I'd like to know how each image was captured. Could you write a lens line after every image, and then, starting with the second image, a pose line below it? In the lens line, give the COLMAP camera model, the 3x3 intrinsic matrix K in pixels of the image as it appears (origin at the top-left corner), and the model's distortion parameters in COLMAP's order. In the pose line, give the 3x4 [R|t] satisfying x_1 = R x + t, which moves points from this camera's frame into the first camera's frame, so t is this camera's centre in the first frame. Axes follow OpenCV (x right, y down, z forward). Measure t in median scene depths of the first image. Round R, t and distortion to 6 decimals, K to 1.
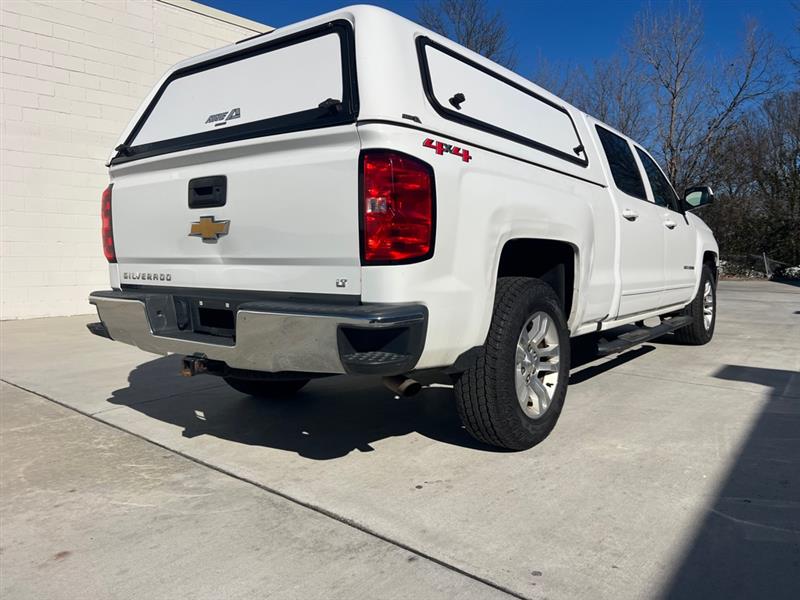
lens RADIAL K [[600.8, 0, 399.0], [0, 600.8, 297.5], [0, 0, 1]] dist [0.042373, -0.041584]
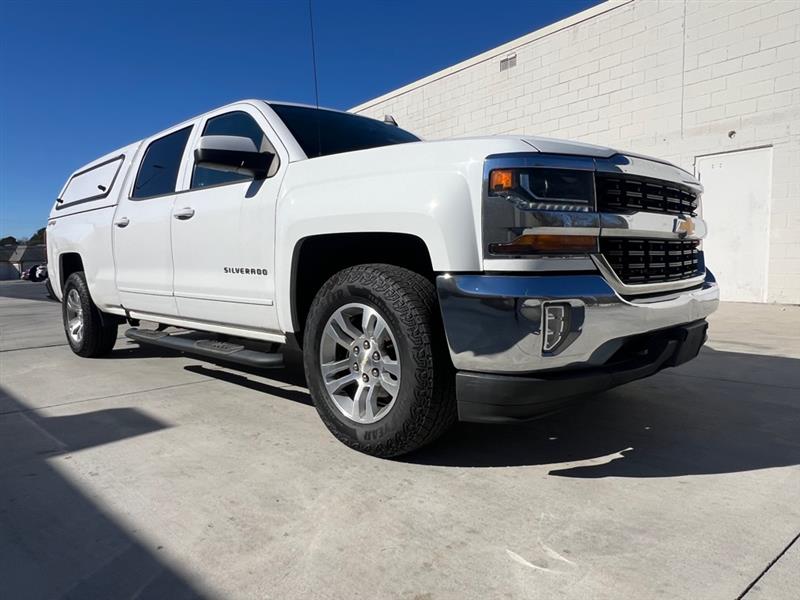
lens RADIAL K [[534.7, 0, 396.2], [0, 534.7, 305.2], [0, 0, 1]] dist [-0.002457, 0.002936]
pose [[-0.125346, 0.095342, -0.987521, 2.003123], [-0.035807, 0.994288, 0.100541, -0.150466], [0.991467, 0.047962, -0.121217, 2.468995]]
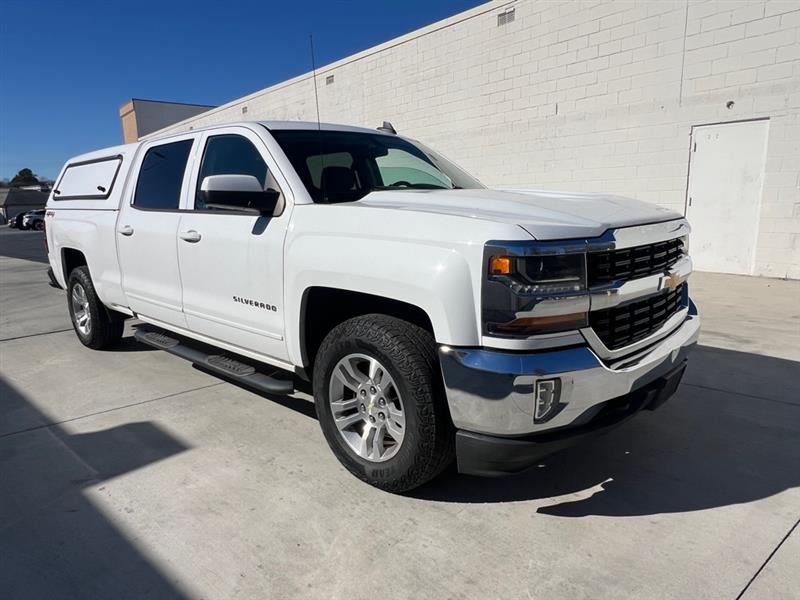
lens RADIAL K [[534.7, 0, 396.2], [0, 534.7, 306.4], [0, 0, 1]] dist [-0.002457, 0.002936]
pose [[-0.111485, 0.205505, -0.972285, 2.040552], [-0.032523, 0.977106, 0.210253, -0.341864], [0.993234, 0.055062, -0.102249, 2.448174]]
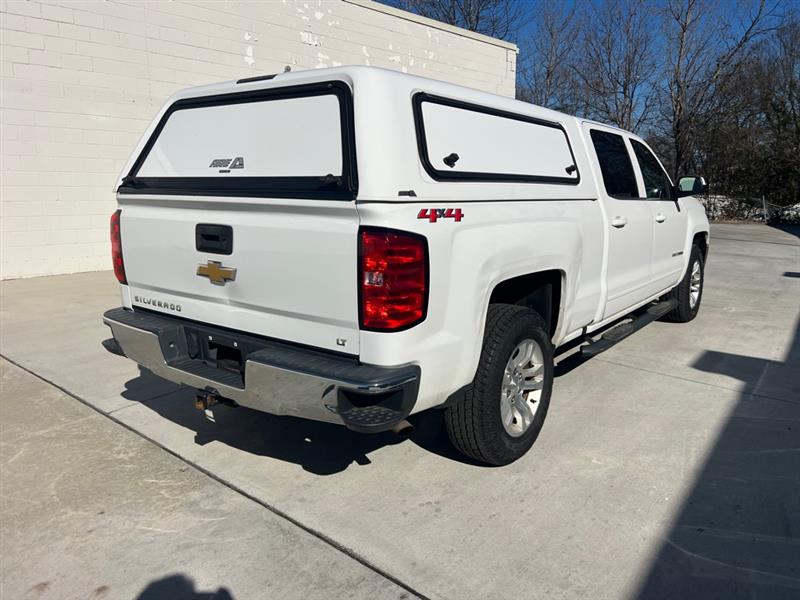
lens RADIAL K [[600.8, 0, 398.8], [0, 600.8, 298.0], [0, 0, 1]] dist [0.042373, -0.041584]
pose [[0.999960, 0.007842, 0.004245, 0.002395], [-0.008297, 0.992652, 0.120717, -0.194241], [-0.003268, -0.120748, 0.992678, -0.059874]]
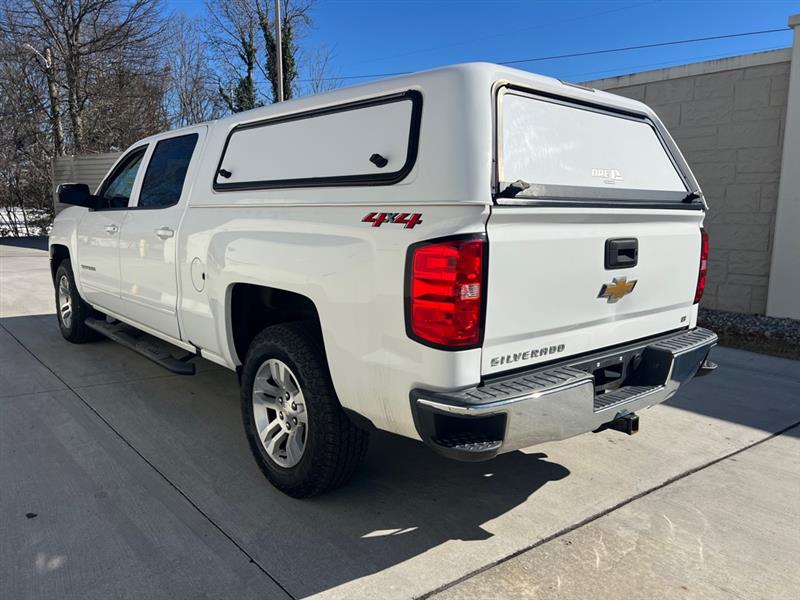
lens RADIAL K [[605.6, 0, 412.7], [0, 605.6, 298.7], [0, 0, 1]] dist [0.010793, -0.005307]
pose [[0.201505, -0.138356, 0.969667, -1.328397], [0.045349, 0.990230, 0.131866, -0.239533], [-0.978437, 0.017402, 0.205810, 1.091846]]
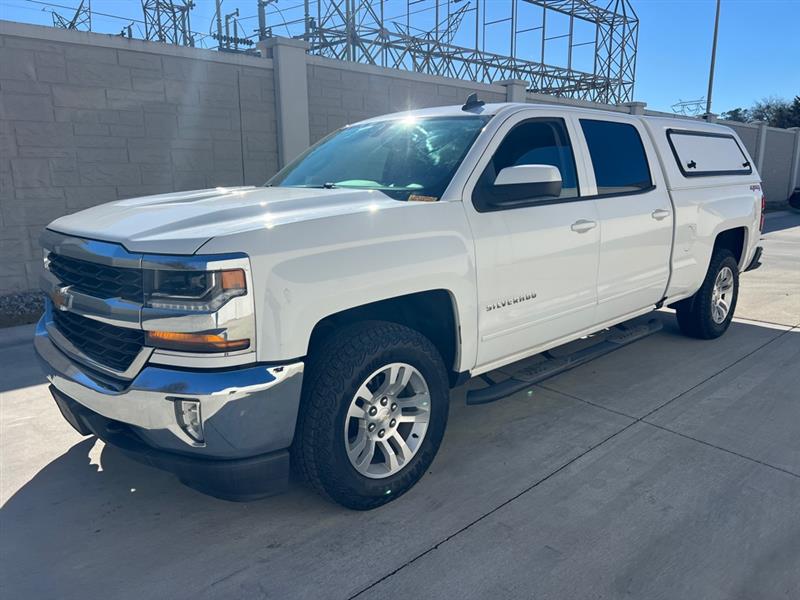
lens RADIAL K [[600.8, 0, 400.5], [0, 600.8, 299.4], [0, 0, 1]] dist [0.042373, -0.041584]
pose [[-0.986117, -0.022139, 0.164572, 0.374273], [0.022132, 0.964708, 0.262389, -0.452013], [-0.164573, 0.262388, -0.950825, 3.672602]]
